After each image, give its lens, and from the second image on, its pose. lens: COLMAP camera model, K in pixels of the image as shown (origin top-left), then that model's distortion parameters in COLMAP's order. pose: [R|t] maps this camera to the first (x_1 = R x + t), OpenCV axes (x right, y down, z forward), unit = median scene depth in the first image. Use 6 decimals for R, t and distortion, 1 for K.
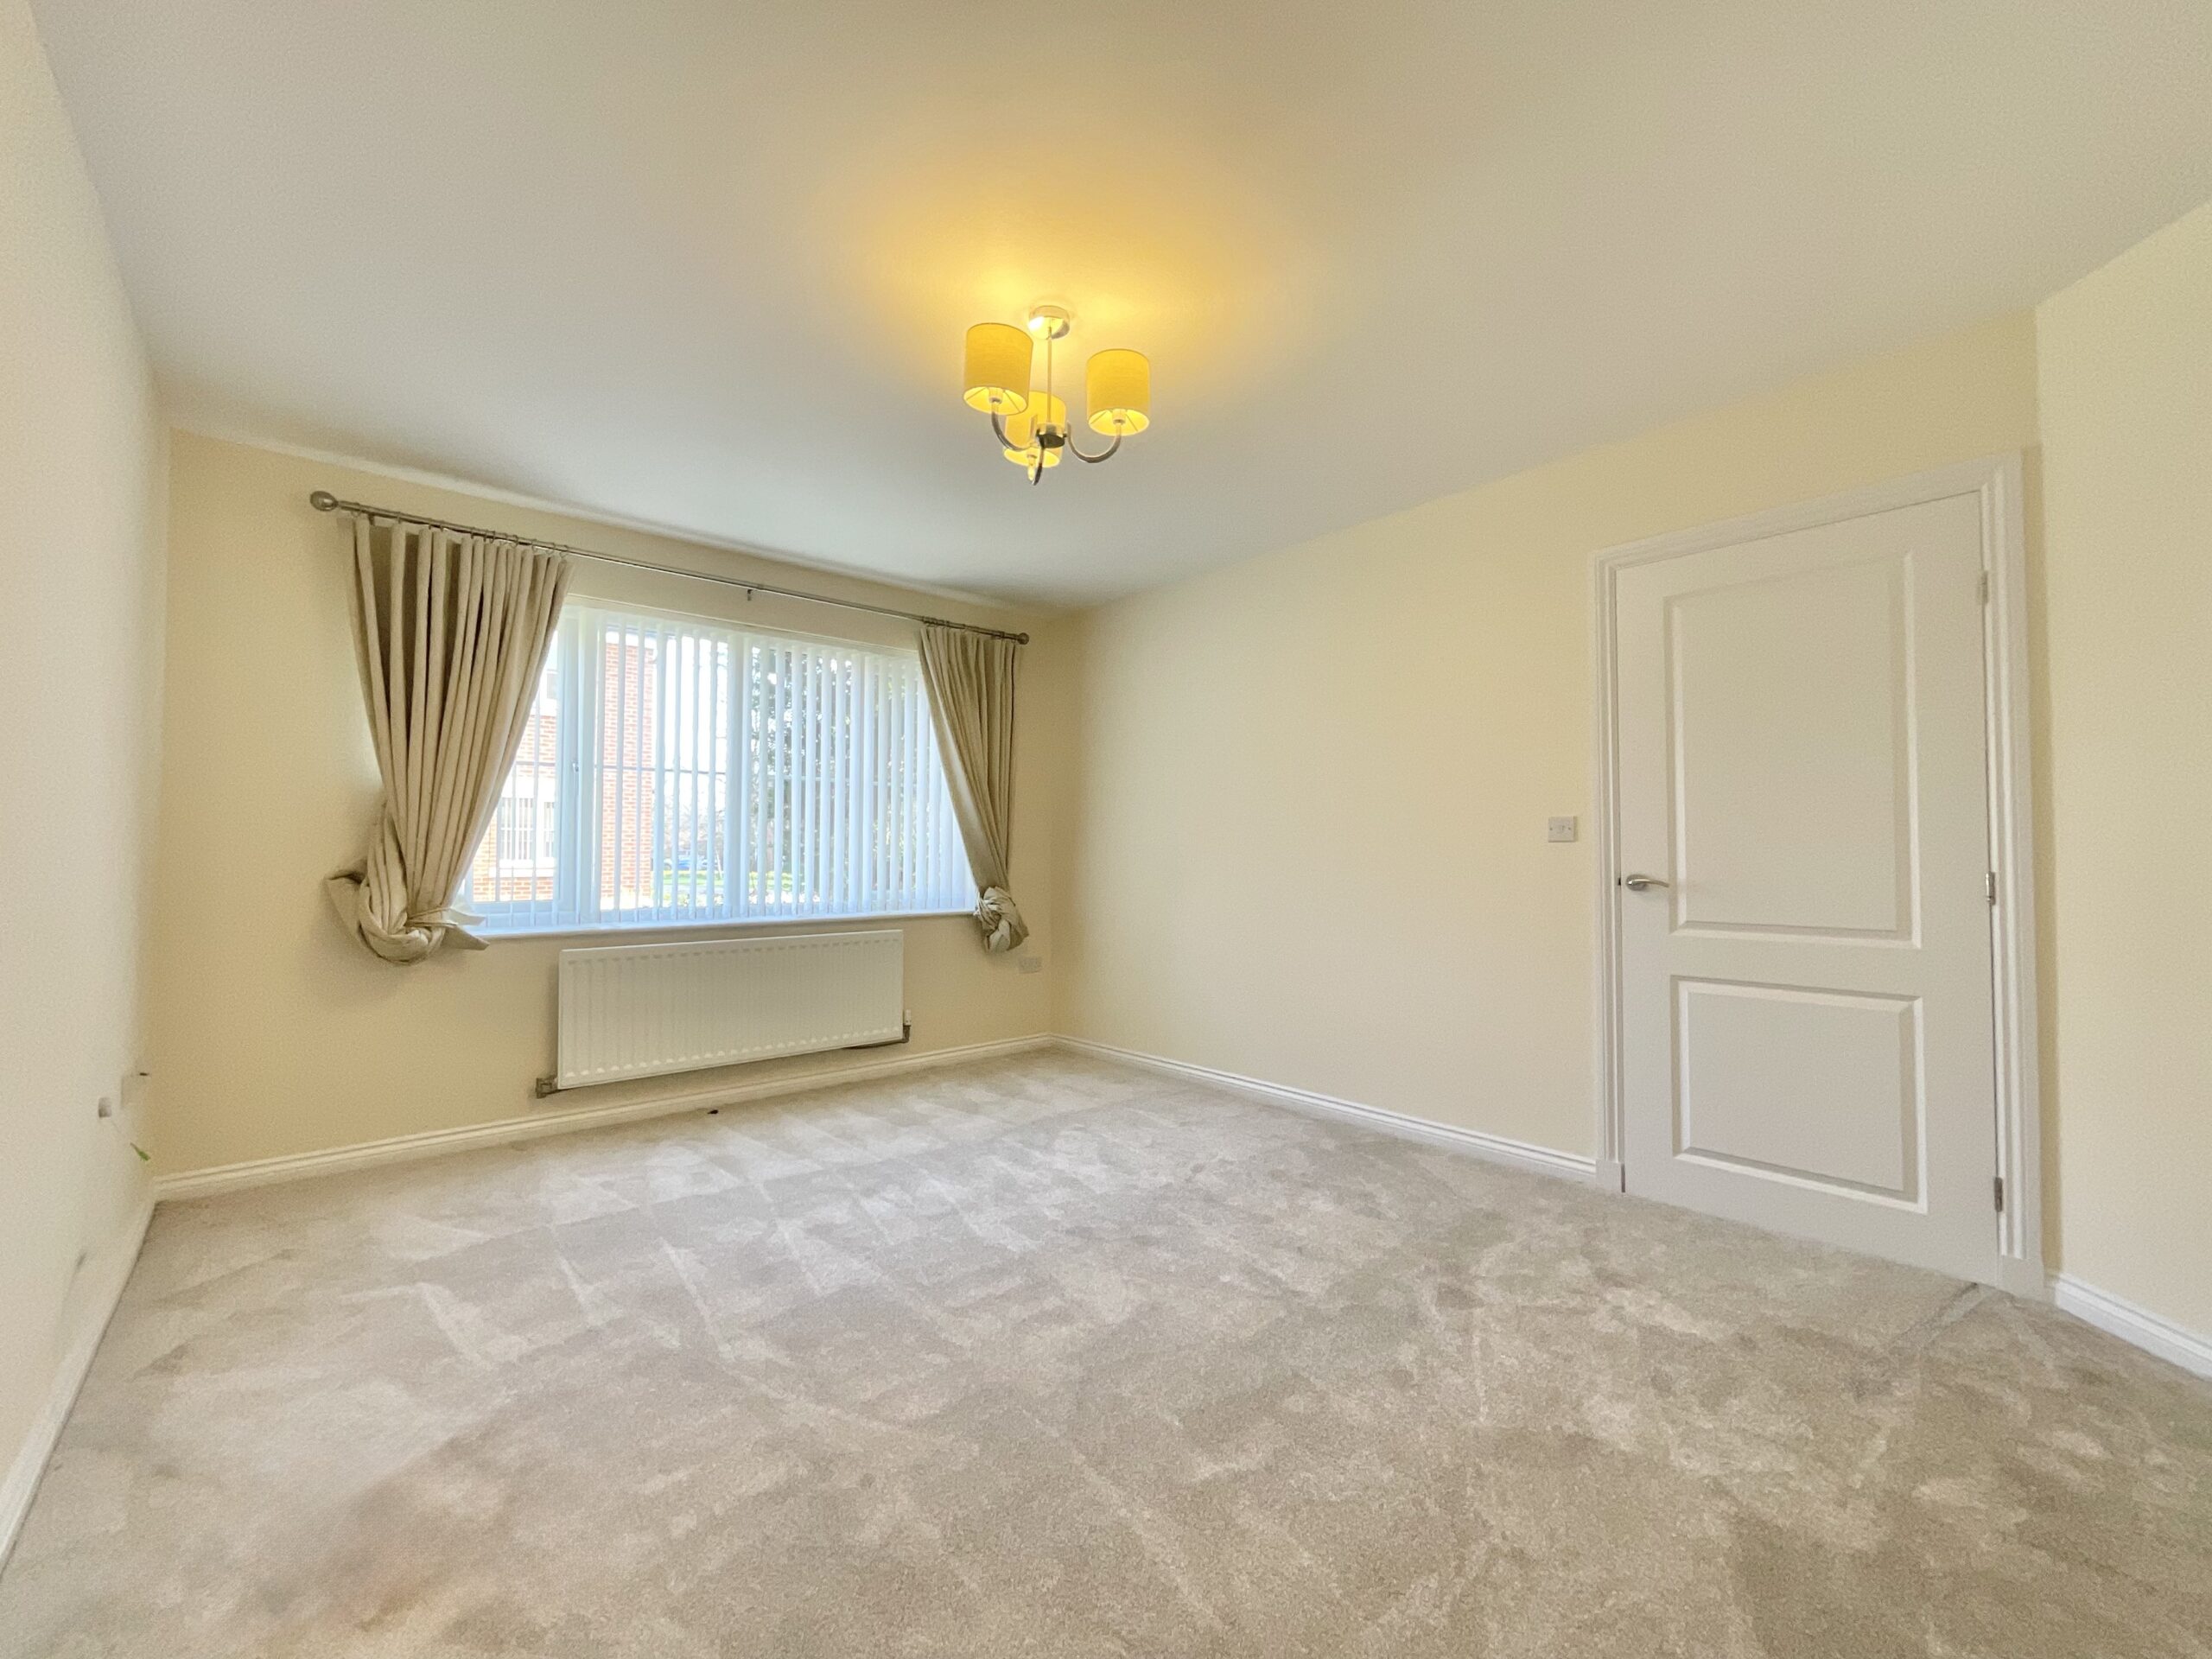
lens RADIAL K [[901.0, 0, 1106.0], [0, 901.0, 829.5], [0, 0, 1]] dist [-0.003474, 0.000236]
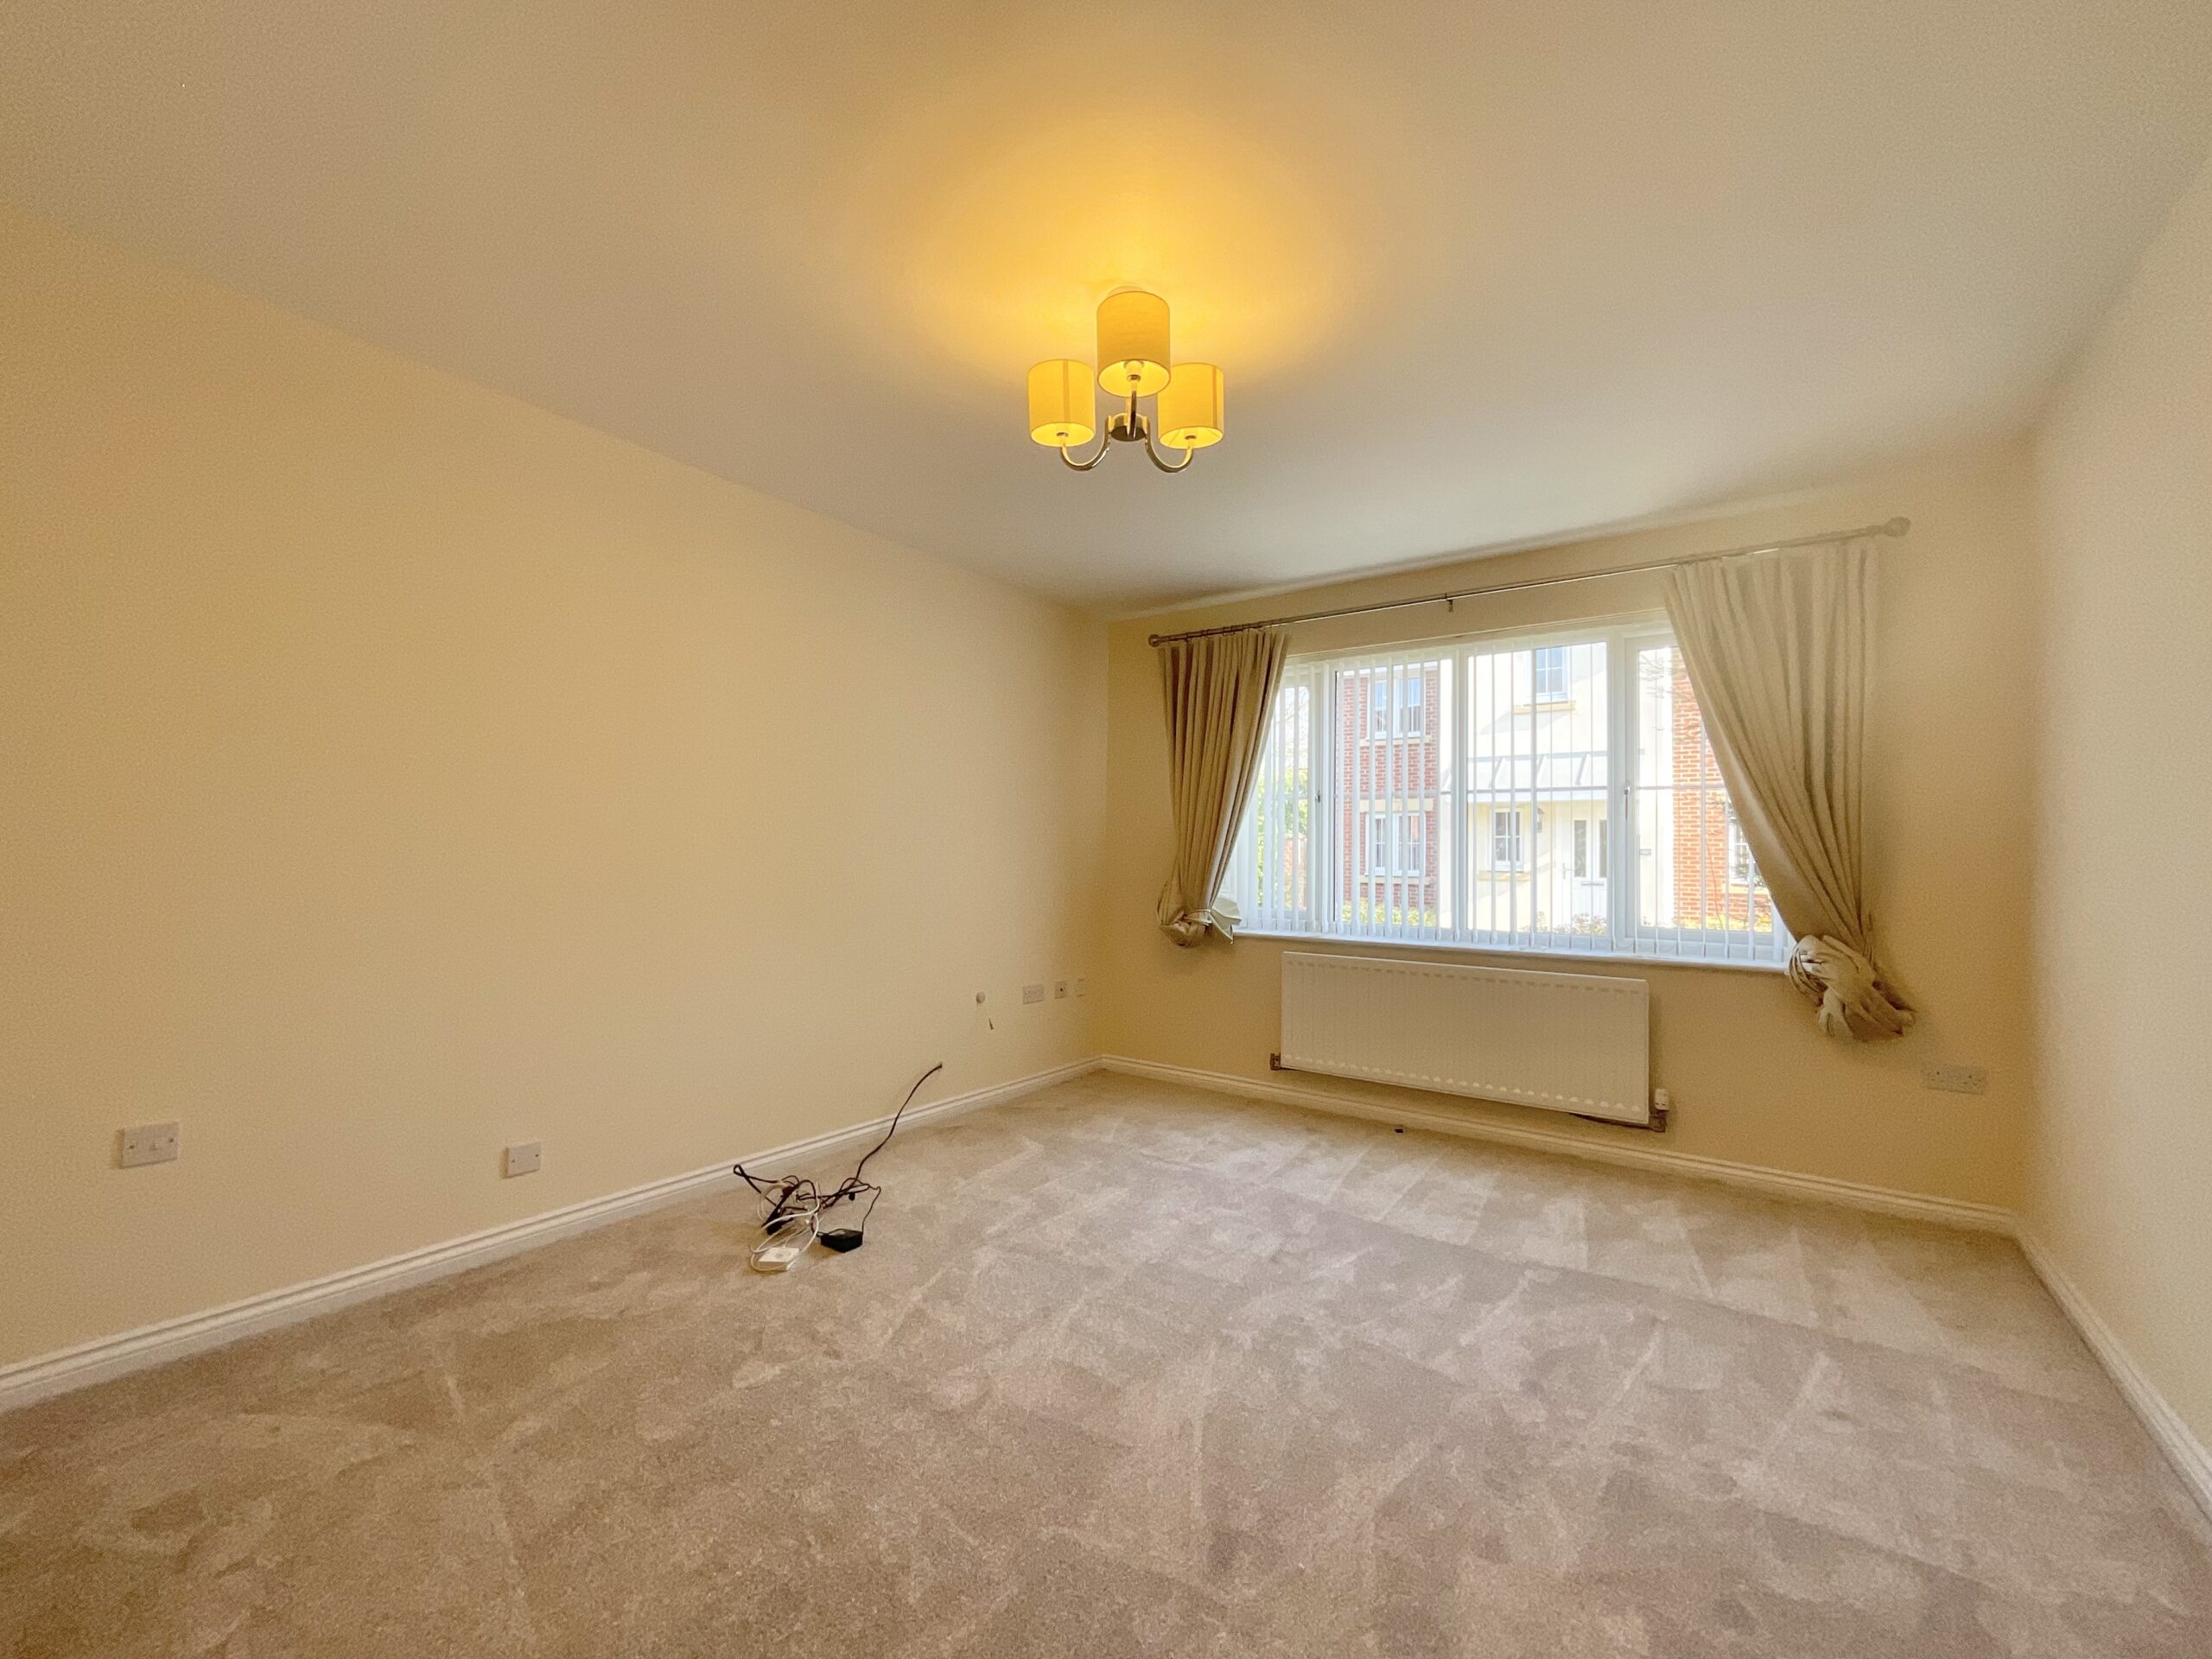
lens RADIAL K [[901.0, 0, 1106.0], [0, 901.0, 829.5], [0, 0, 1]] dist [-0.003474, 0.000236]
pose [[0.222618, -0.028239, -0.974497, 0.531569], [0.013687, 0.999572, -0.025839, -0.002321], [0.974810, -0.007585, 0.222909, 0.501785]]
